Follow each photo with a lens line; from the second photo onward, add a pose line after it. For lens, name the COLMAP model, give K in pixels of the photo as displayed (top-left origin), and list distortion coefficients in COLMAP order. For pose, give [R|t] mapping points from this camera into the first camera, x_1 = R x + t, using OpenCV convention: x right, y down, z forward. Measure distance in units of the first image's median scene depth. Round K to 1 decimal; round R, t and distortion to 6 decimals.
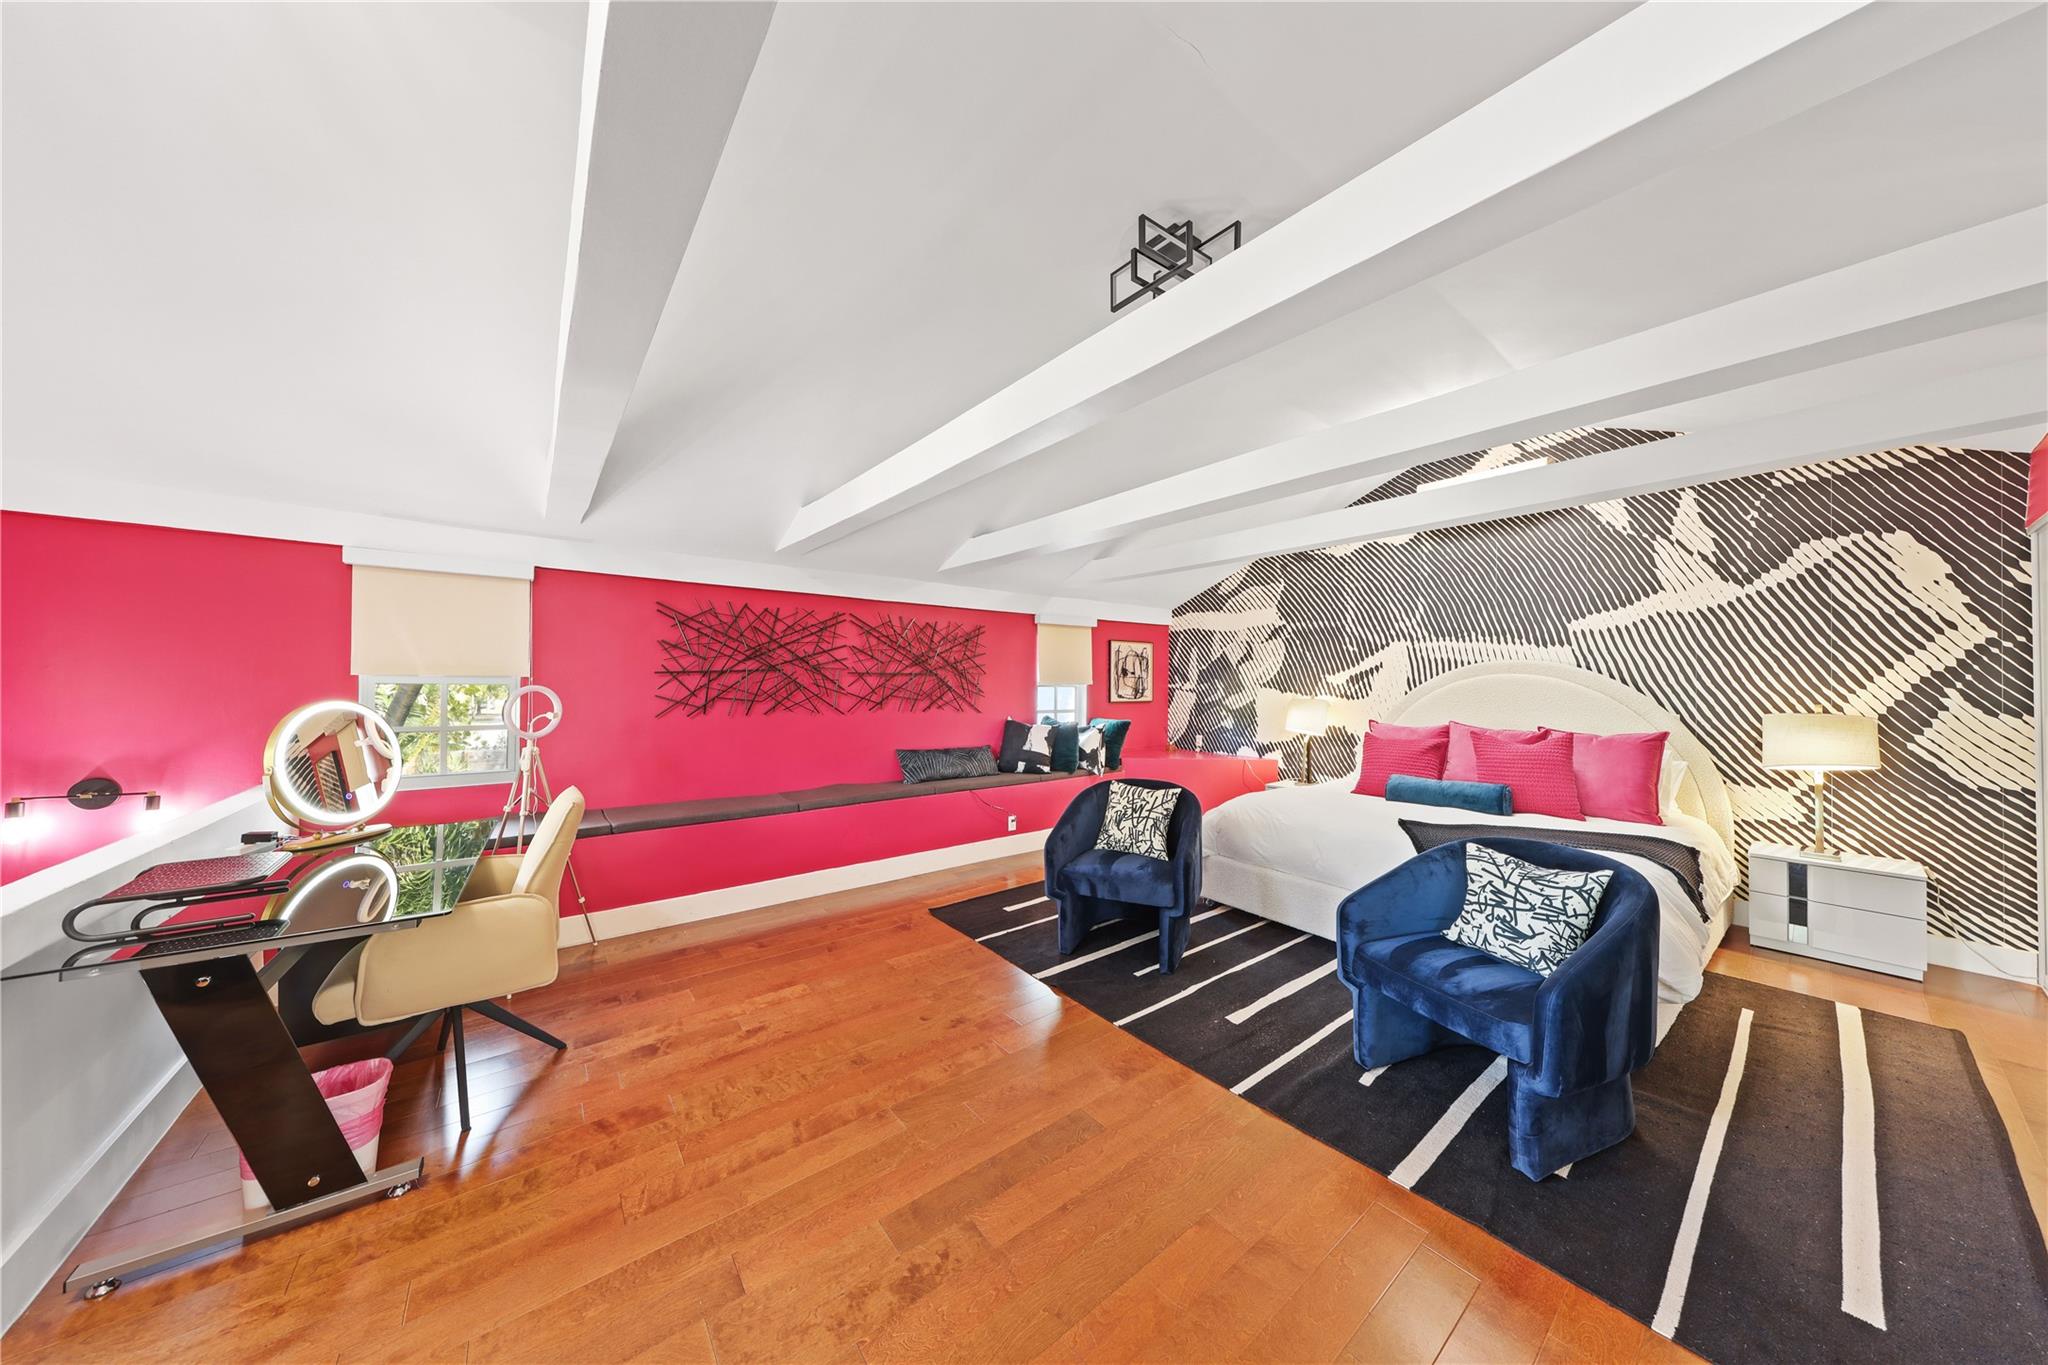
lens RADIAL K [[637.7, 0, 1023.6], [0, 637.7, 686.9], [0, 0, 1]] dist [0.004088, -0.000237]
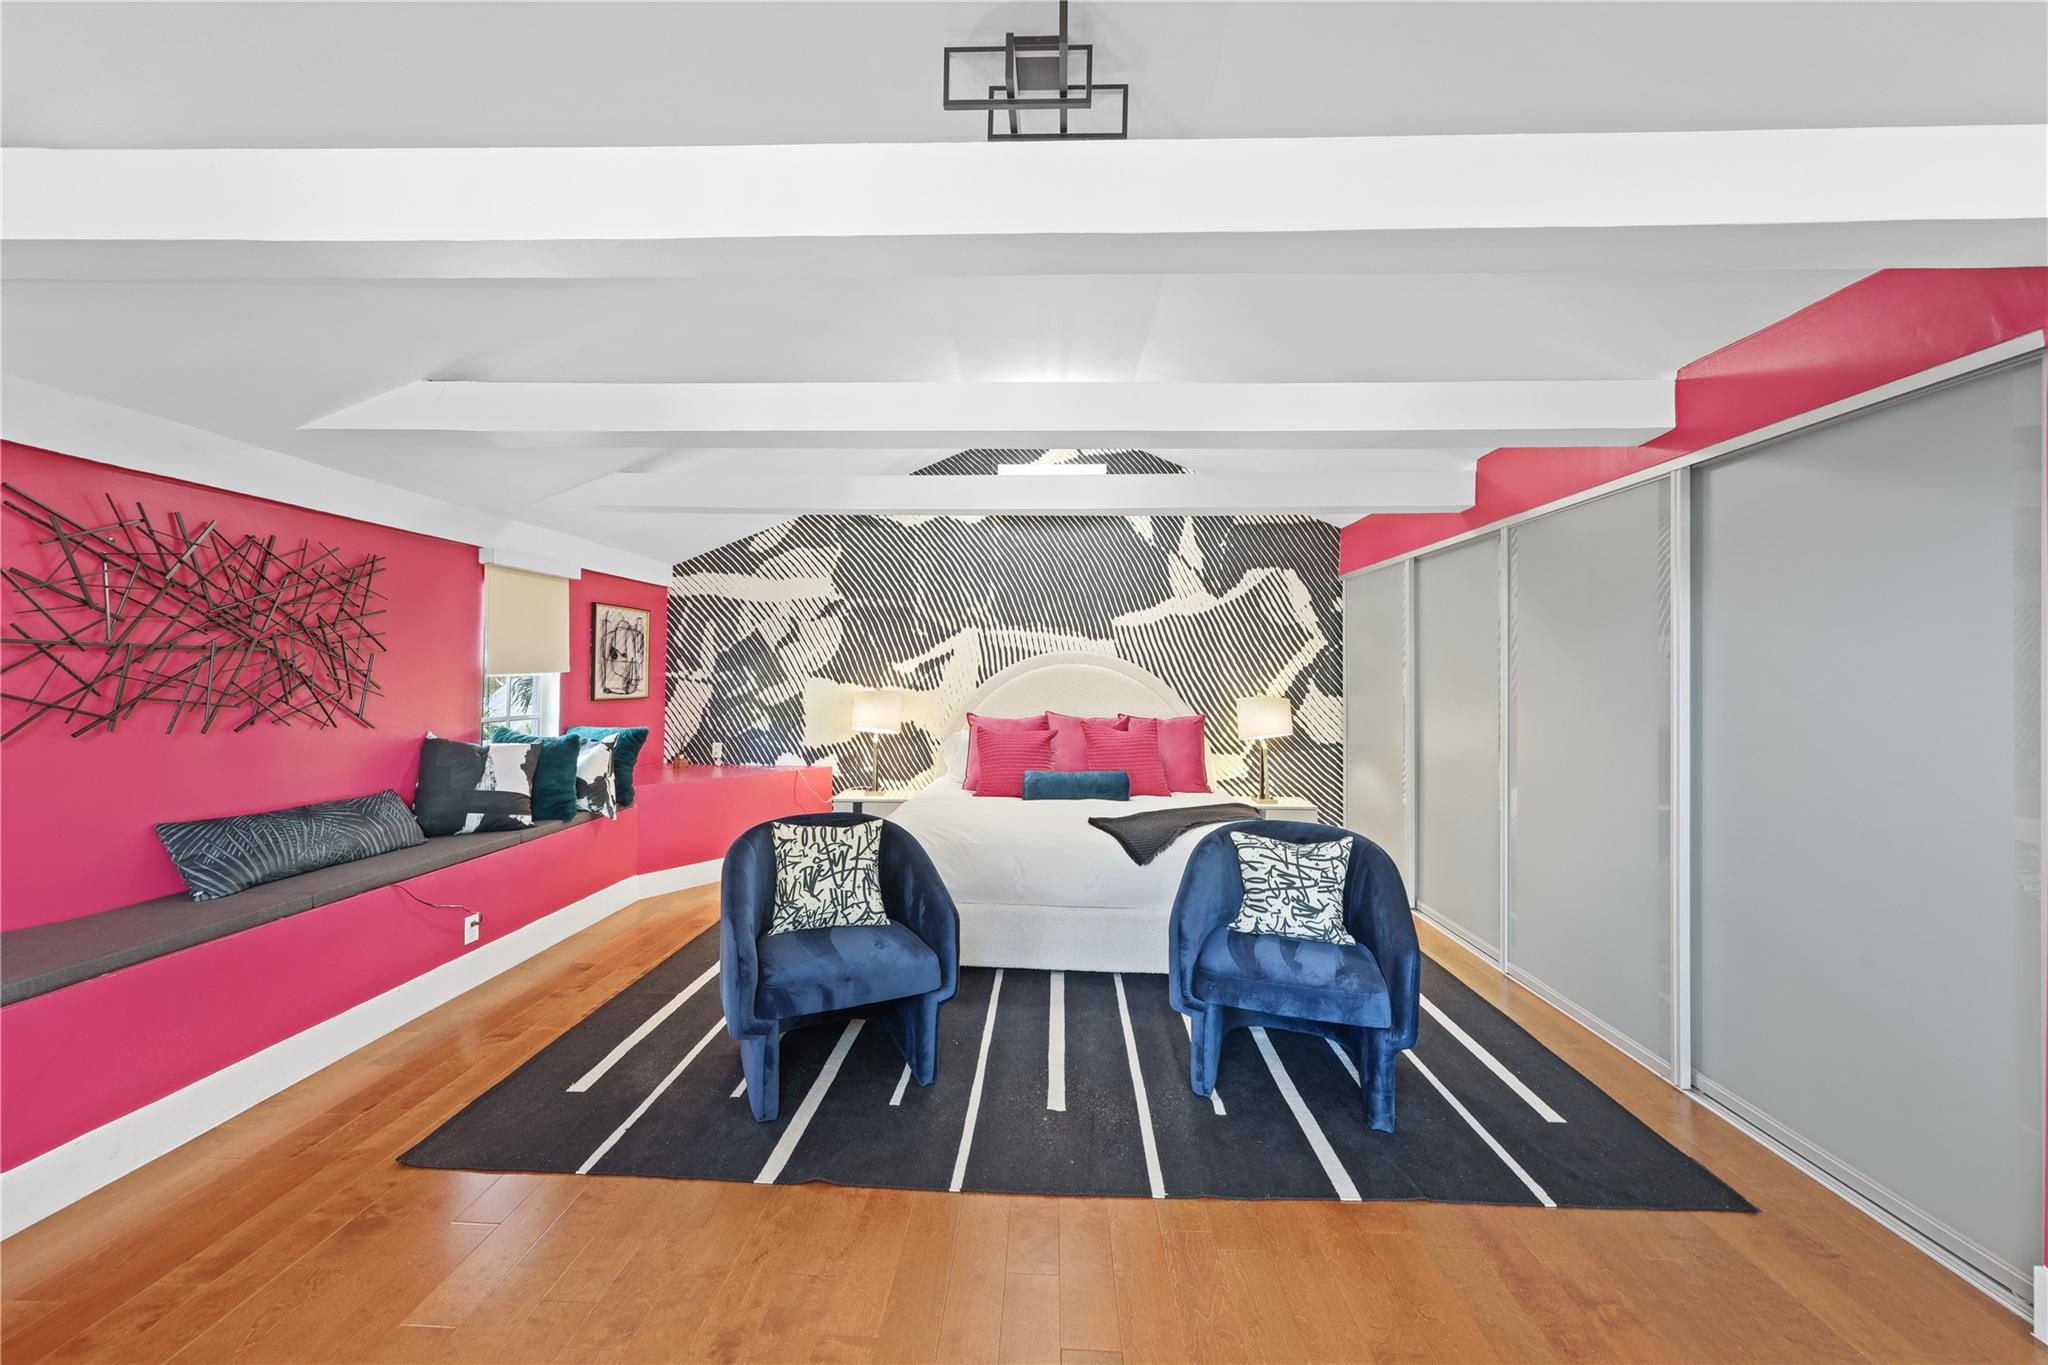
lens RADIAL K [[761.7, 0, 1029.6], [0, 761.7, 673.6], [0, 0, 1]] dist [0.002580, -0.000174]
pose [[0.644617, 0.002654, 0.764501, -0.231496], [-0.002224, 0.999996, -0.001596, -0.002769], [-0.764502, -0.000671, 0.644620, 0.246137]]
